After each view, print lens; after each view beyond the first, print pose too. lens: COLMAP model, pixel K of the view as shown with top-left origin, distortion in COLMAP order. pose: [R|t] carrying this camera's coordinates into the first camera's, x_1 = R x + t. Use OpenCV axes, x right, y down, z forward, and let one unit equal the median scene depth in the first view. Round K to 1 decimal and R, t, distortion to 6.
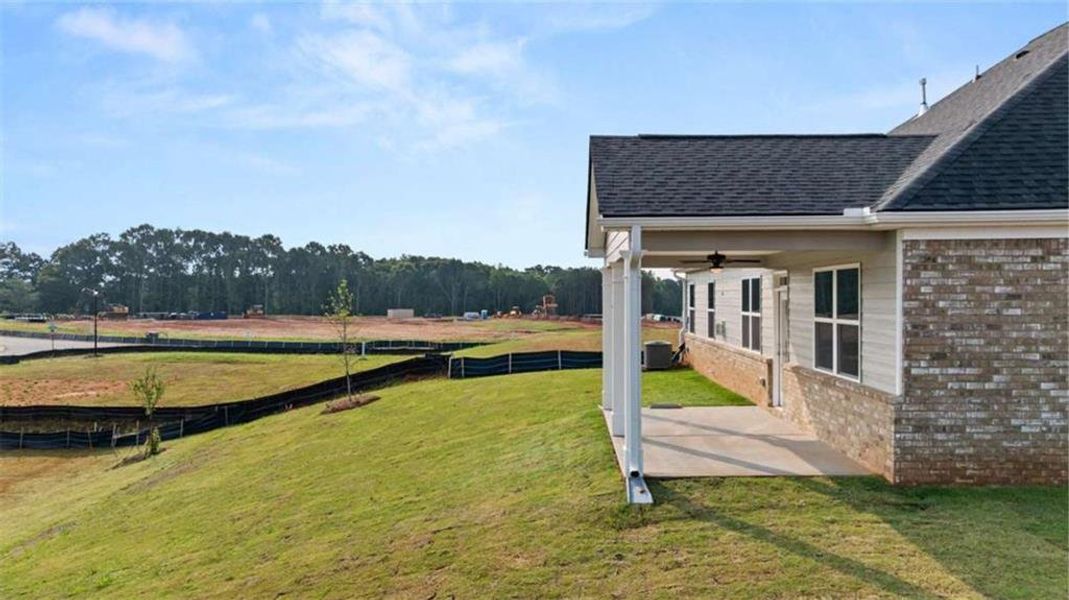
lens RADIAL K [[754.6, 0, 535.7], [0, 754.6, 301.5], [0, 0, 1]] dist [-0.023385, 0.006043]
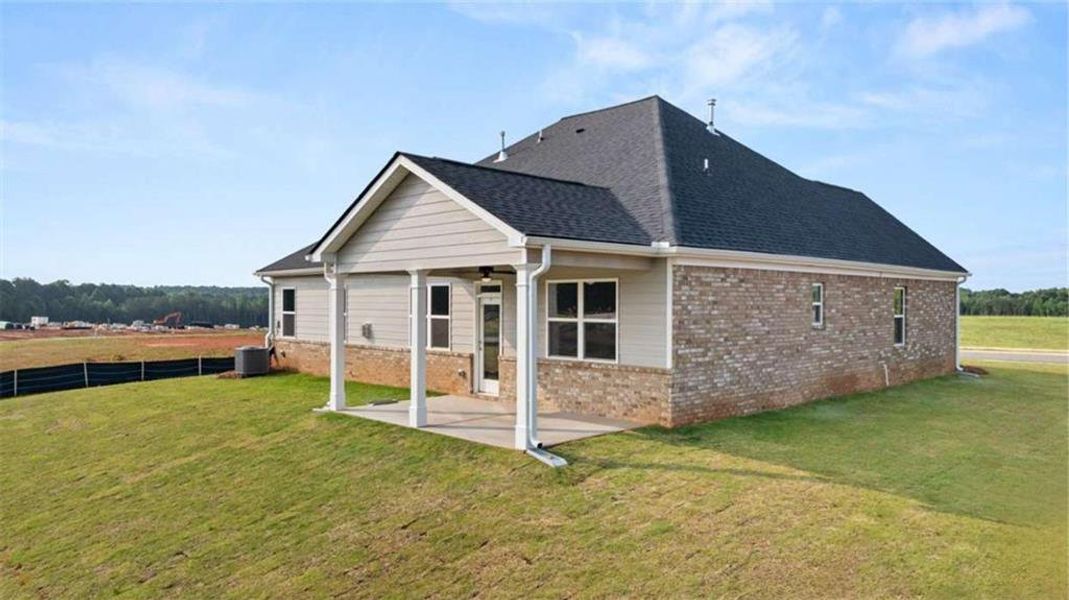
lens RADIAL K [[754.6, 0, 537.4], [0, 754.6, 298.5], [0, 0, 1]] dist [-0.023385, 0.006043]
pose [[0.692081, 0.007937, 0.721776, -0.791733], [-0.000679, 0.999946, -0.010345, 0.001375], [-0.721819, 0.006670, 0.692049, 0.153182]]
